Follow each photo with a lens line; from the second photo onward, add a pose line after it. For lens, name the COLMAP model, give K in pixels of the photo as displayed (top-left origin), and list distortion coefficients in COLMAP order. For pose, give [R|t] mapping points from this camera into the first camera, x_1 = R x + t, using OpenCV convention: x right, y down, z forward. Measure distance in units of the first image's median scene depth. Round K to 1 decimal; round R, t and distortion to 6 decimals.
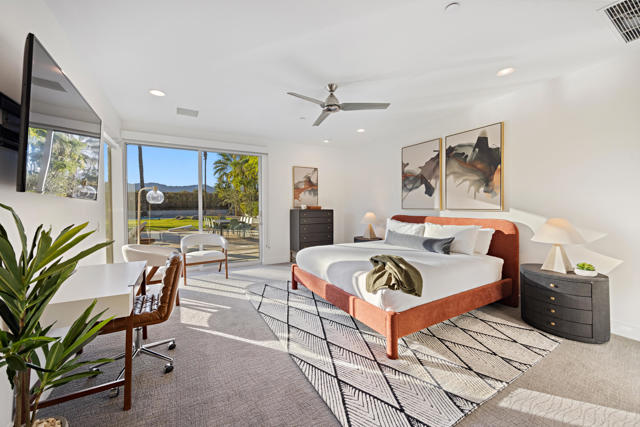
lens RADIAL K [[252.3, 0, 323.8], [0, 252.3, 208.1], [0, 0, 1]] dist [0.003767, -0.000338]
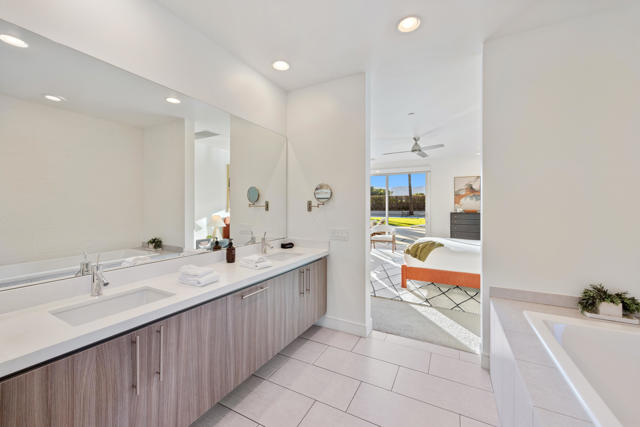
lens RADIAL K [[252.3, 0, 317.5], [0, 252.3, 207.6], [0, 0, 1]] dist [0.003767, -0.000338]
pose [[0.529514, 0.010217, -0.848239, 0.917148], [-0.014415, 0.999891, 0.003045, -0.016949], [0.848178, 0.010615, 0.529604, -0.359101]]
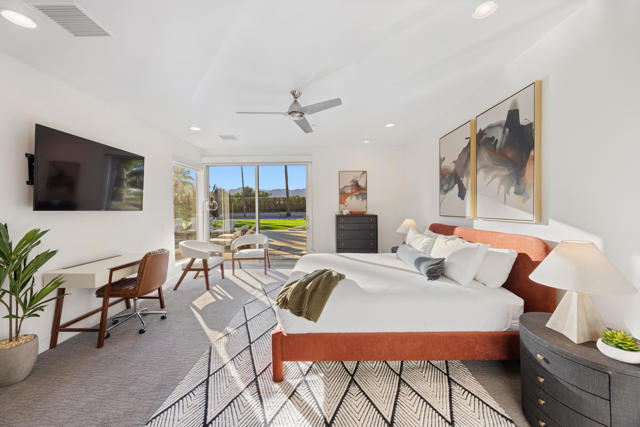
lens RADIAL K [[252.3, 0, 317.8], [0, 252.3, 211.6], [0, 0, 1]] dist [0.003767, -0.000338]
pose [[0.856494, 0.002007, -0.516153, 0.511976], [0.002004, 0.999972, 0.007214, -0.021329], [0.516153, -0.007213, 0.856466, 0.163309]]
